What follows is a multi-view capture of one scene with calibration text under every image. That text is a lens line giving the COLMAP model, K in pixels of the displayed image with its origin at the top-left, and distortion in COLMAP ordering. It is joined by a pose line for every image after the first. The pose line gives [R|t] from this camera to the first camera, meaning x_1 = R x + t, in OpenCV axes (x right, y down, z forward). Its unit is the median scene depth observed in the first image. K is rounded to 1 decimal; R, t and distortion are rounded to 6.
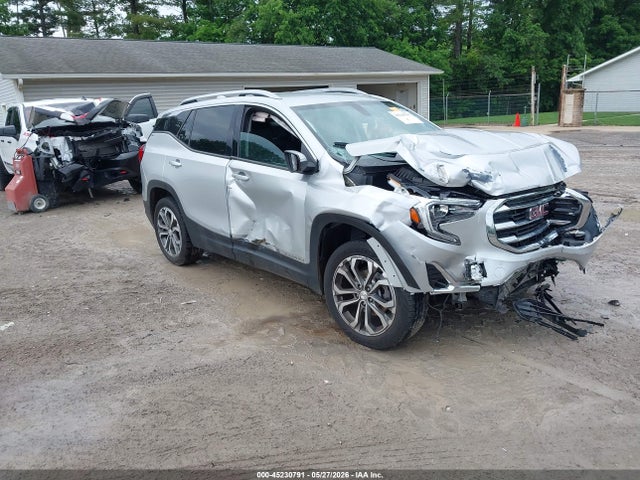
lens RADIAL K [[509.2, 0, 325.8], [0, 509.2, 241.2], [0, 0, 1]] dist [0.034462, -0.029690]
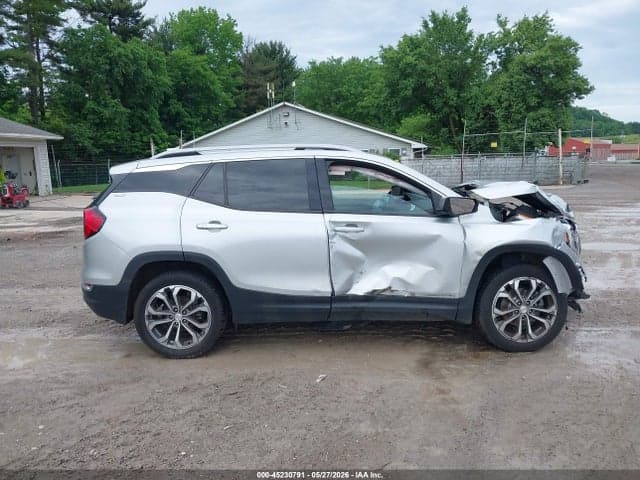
lens RADIAL K [[509.2, 0, 320.8], [0, 509.2, 234.7], [0, 0, 1]] dist [0.034462, -0.029690]
pose [[0.677379, -0.078229, 0.731462, -0.889221], [0.183615, 0.980838, -0.065139, -0.062118], [-0.712350, 0.178431, 0.678763, 0.374264]]
